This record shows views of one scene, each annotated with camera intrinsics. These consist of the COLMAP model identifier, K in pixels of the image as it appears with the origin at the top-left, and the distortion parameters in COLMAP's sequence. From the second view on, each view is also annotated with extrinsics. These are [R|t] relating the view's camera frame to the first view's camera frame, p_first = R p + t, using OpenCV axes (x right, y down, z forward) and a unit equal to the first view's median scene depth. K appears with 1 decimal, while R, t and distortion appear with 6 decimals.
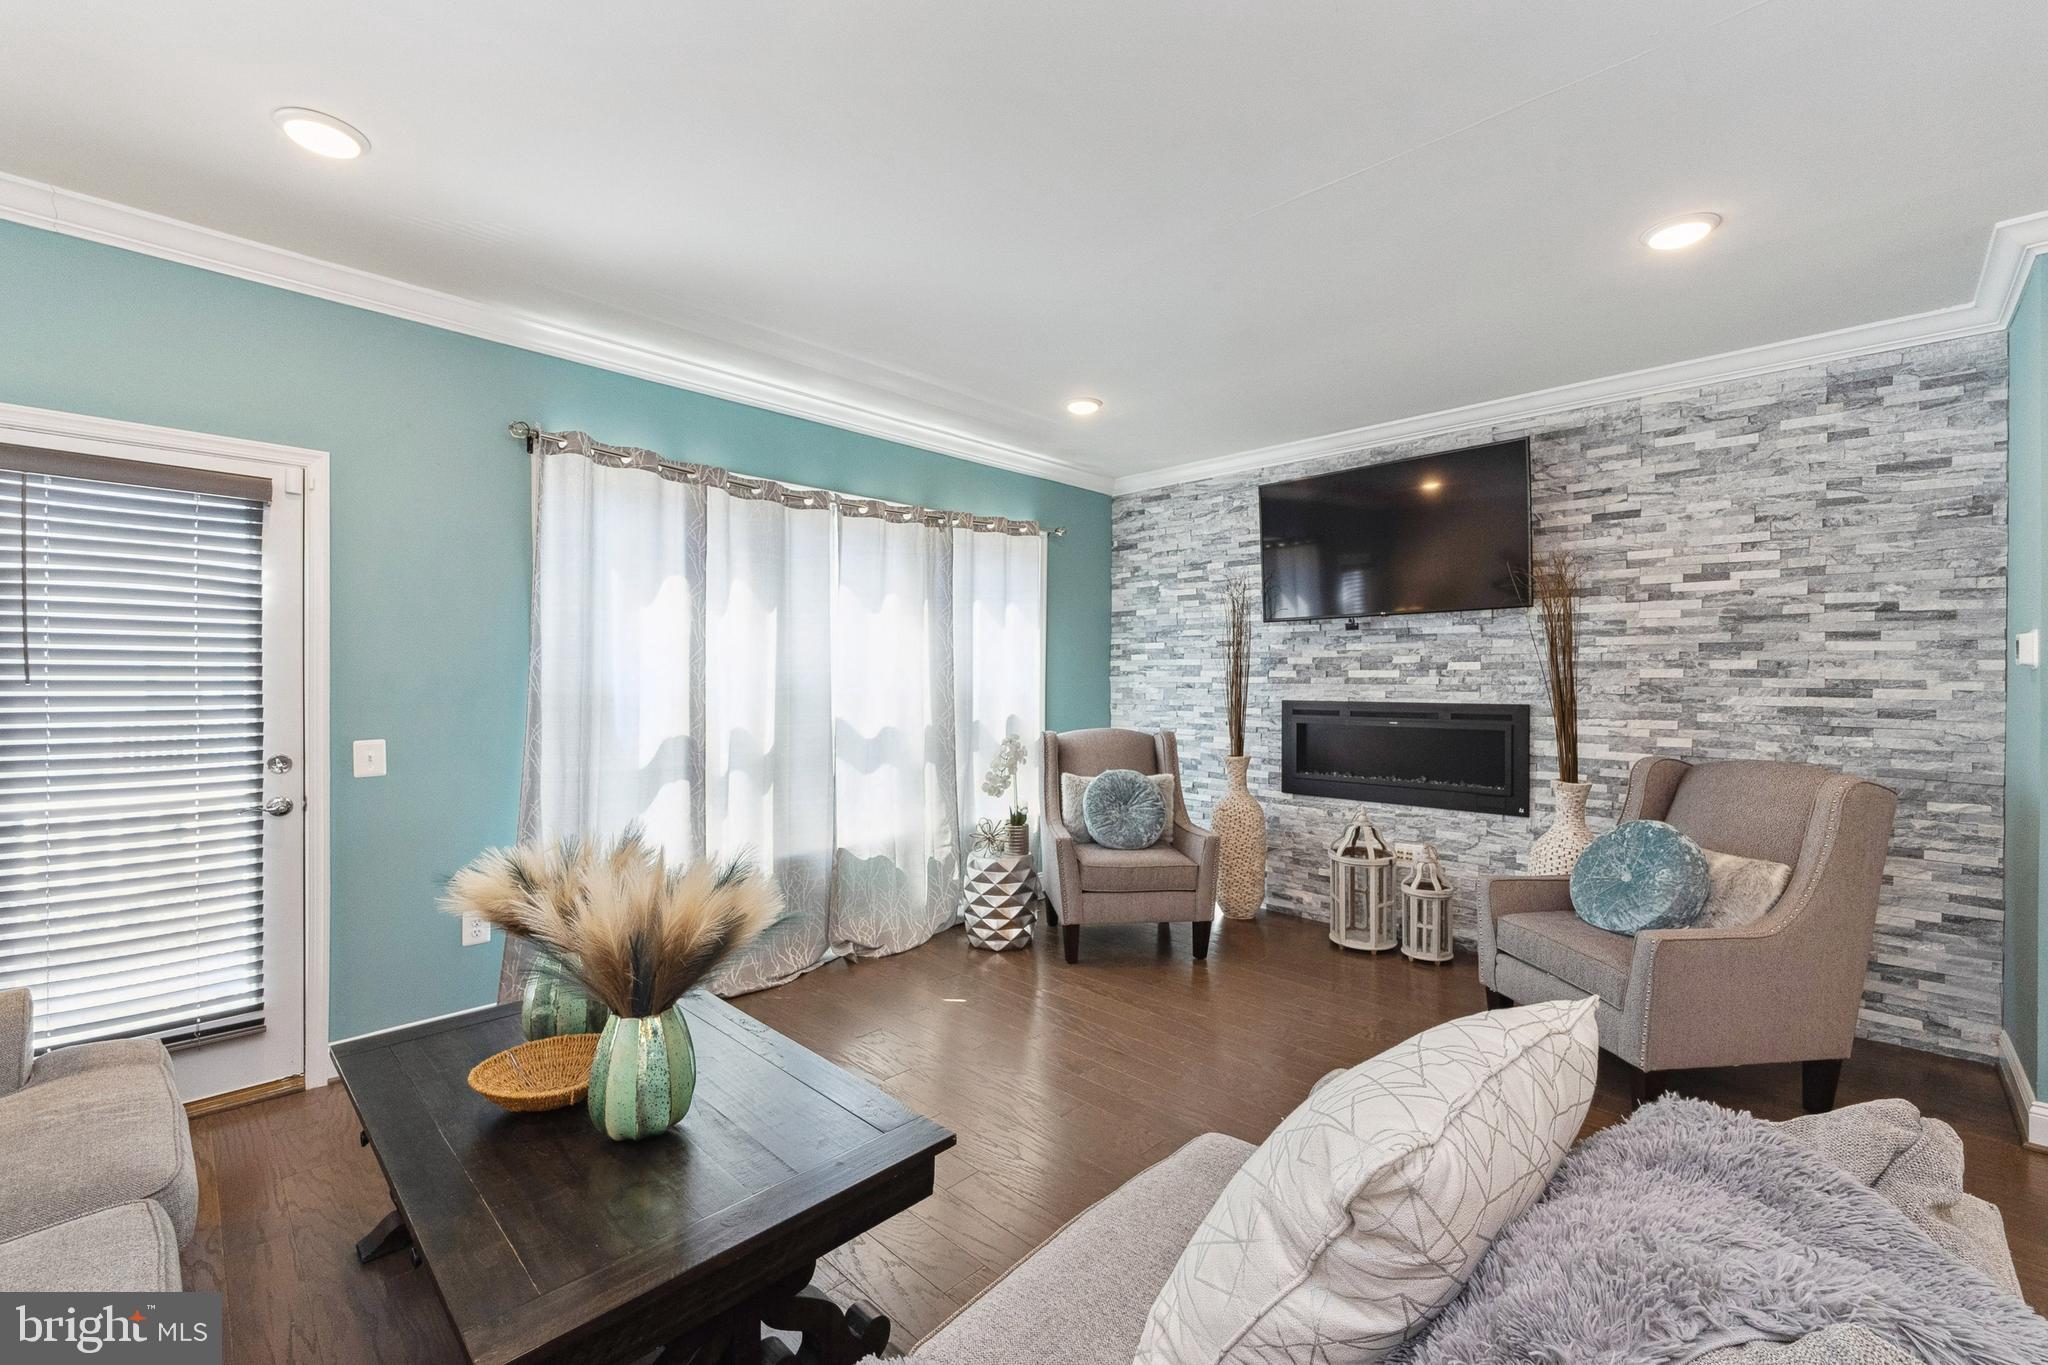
lens RADIAL K [[849.3, 0, 1024.0], [0, 849.3, 682.5], [0, 0, 1]] dist [0.002502, 0.000167]
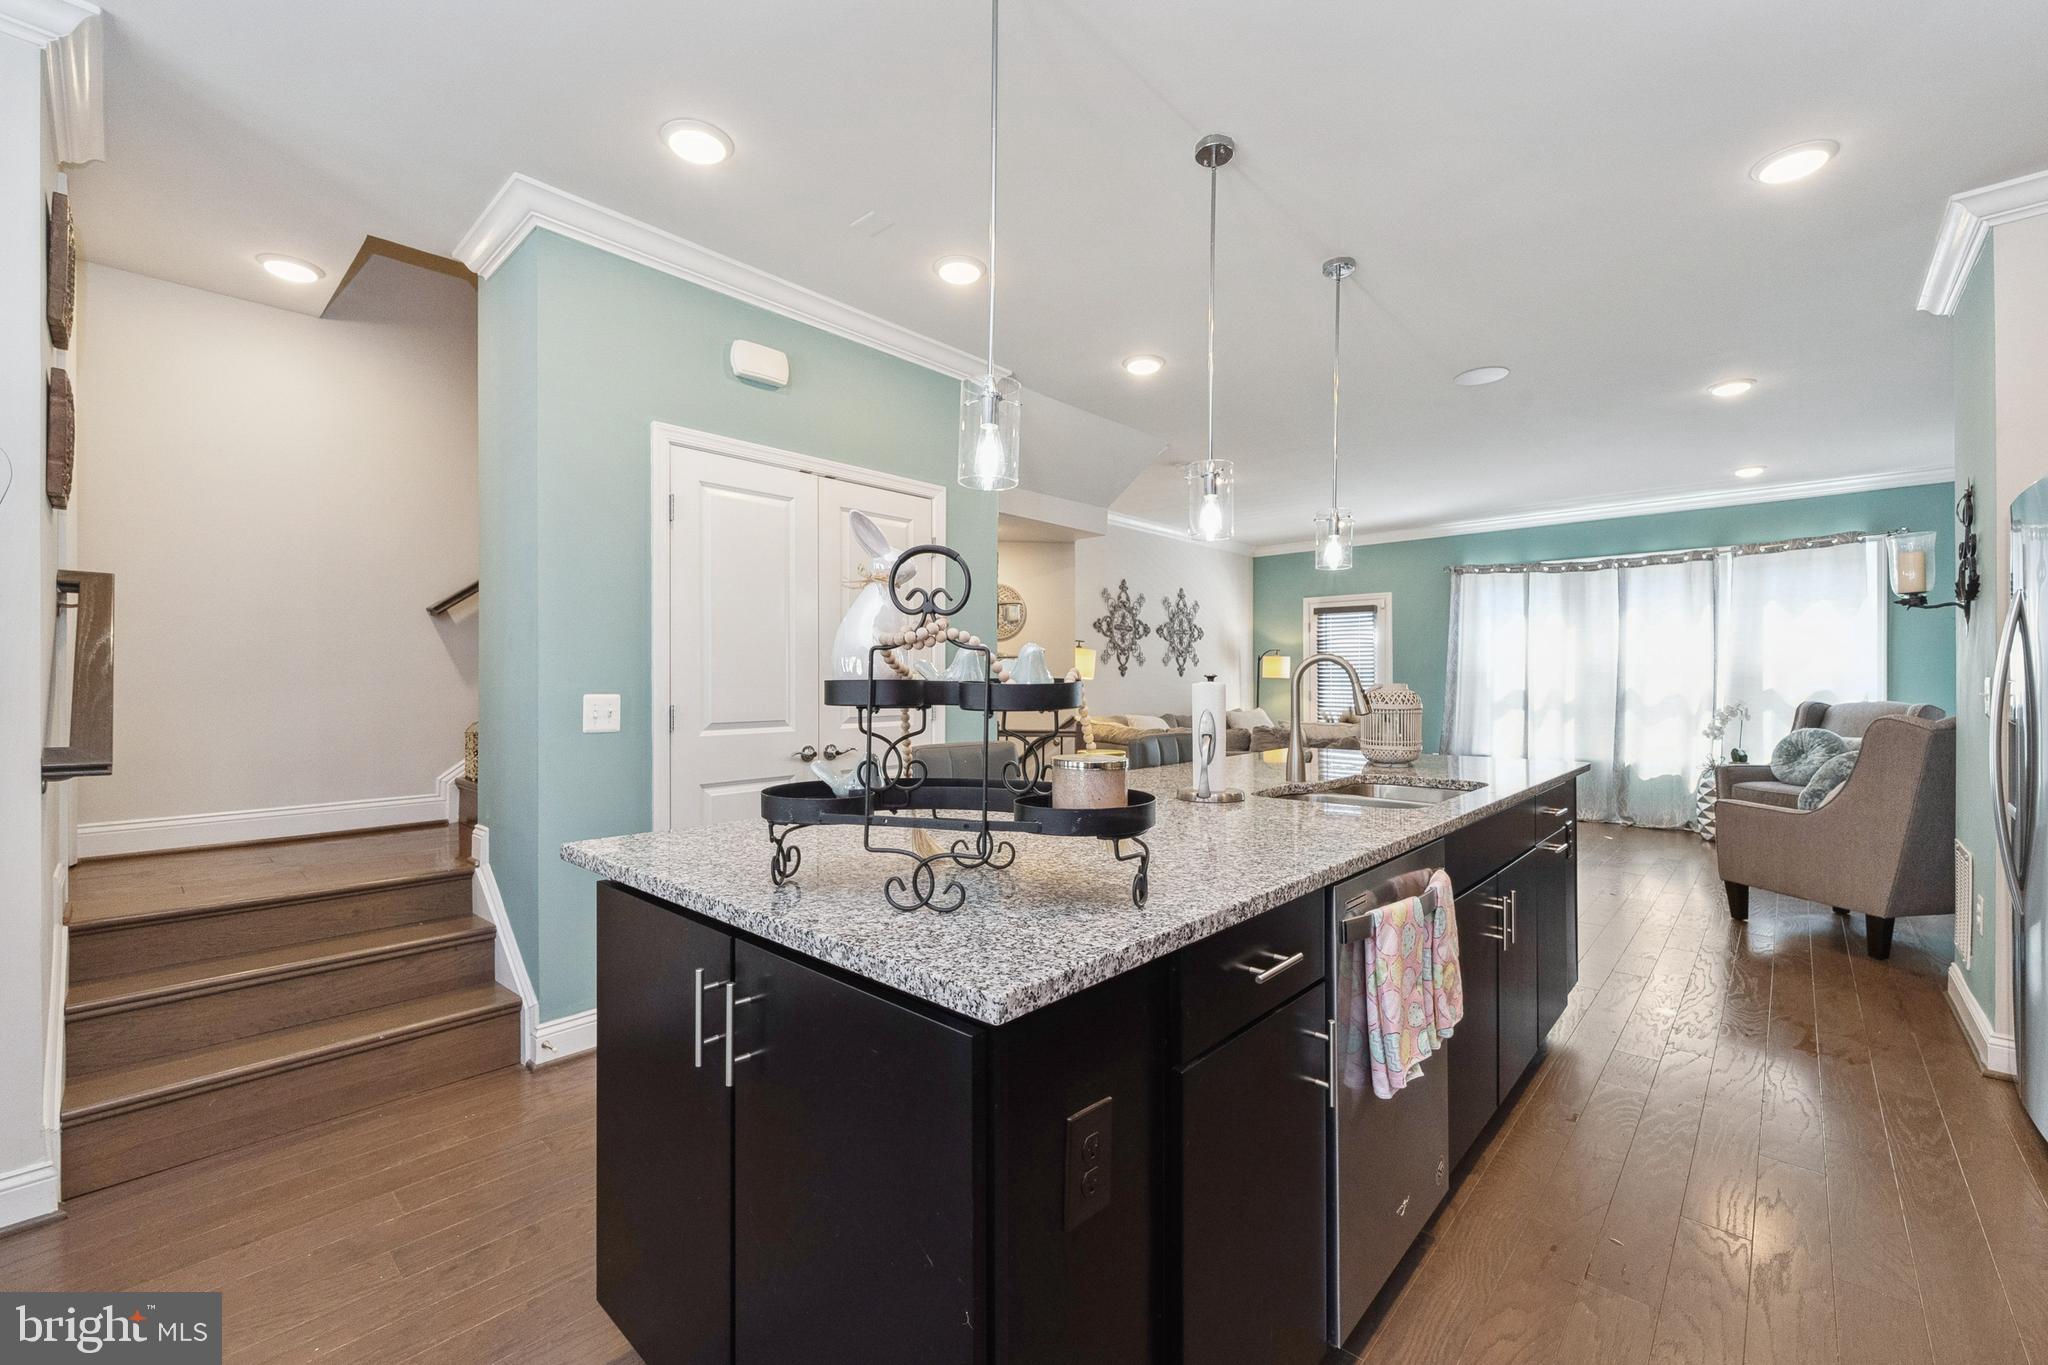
lens RADIAL K [[837.1, 0, 1012.5], [0, 837.1, 669.5], [0, 0, 1]] dist [0.001056, -0.000108]
pose [[0.015708, -0.007091, -0.999851, 1.612905], [0.004001, 0.999967, -0.007029, 0.016458], [0.999869, -0.003890, 0.015735, -0.302237]]
